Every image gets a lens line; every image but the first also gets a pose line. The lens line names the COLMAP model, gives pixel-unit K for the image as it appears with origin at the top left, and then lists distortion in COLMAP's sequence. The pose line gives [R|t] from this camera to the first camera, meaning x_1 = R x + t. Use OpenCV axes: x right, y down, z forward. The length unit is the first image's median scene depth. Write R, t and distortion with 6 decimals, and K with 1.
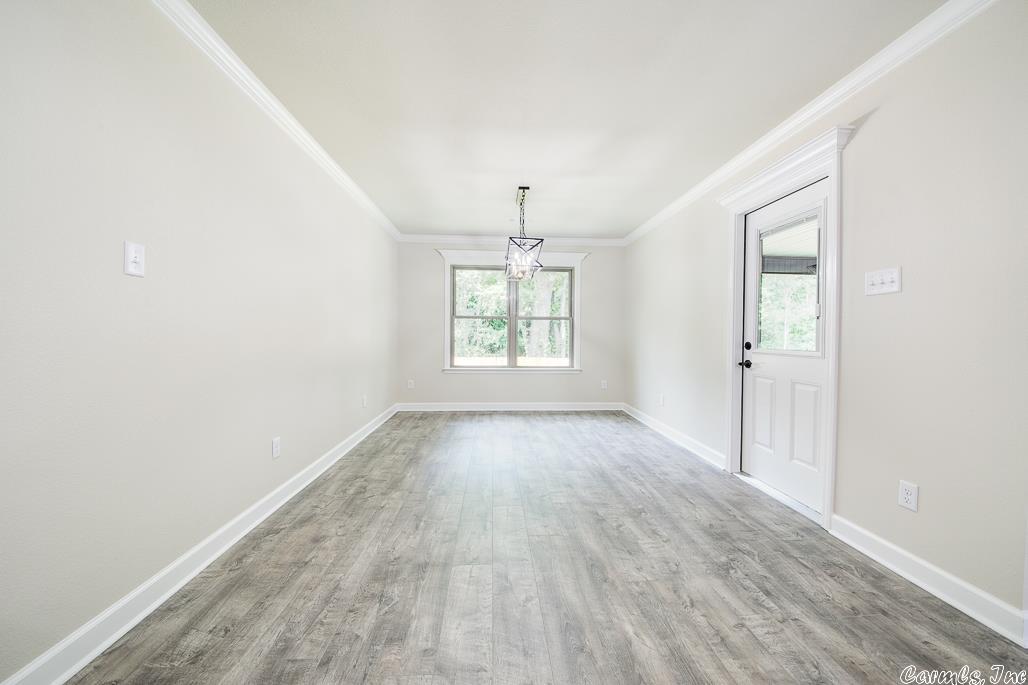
lens RADIAL K [[365.2, 0, 511.9], [0, 365.2, 335.1], [0, 0, 1]] dist [0.025517, 0.000257]
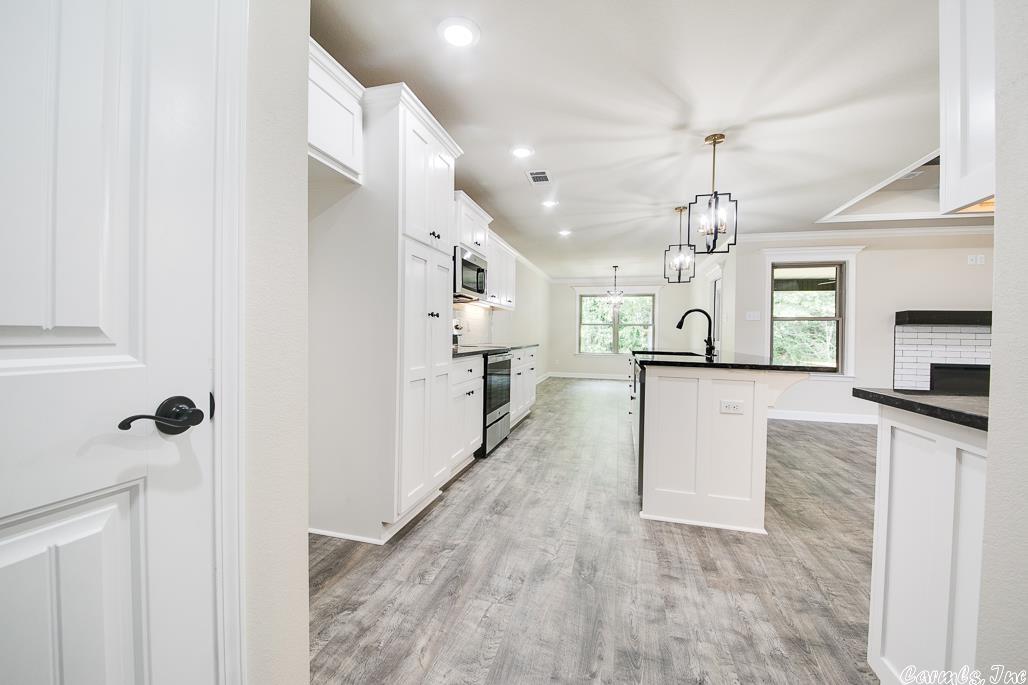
lens RADIAL K [[365.2, 0, 523.1], [0, 365.2, 337.5], [0, 0, 1]] dist [0.025517, 0.000257]
pose [[0.953682, 0.007818, -0.300715, 0.102732], [-0.005999, 0.999958, 0.006972, 0.002364], [0.300757, -0.004845, 0.953689, -0.743487]]
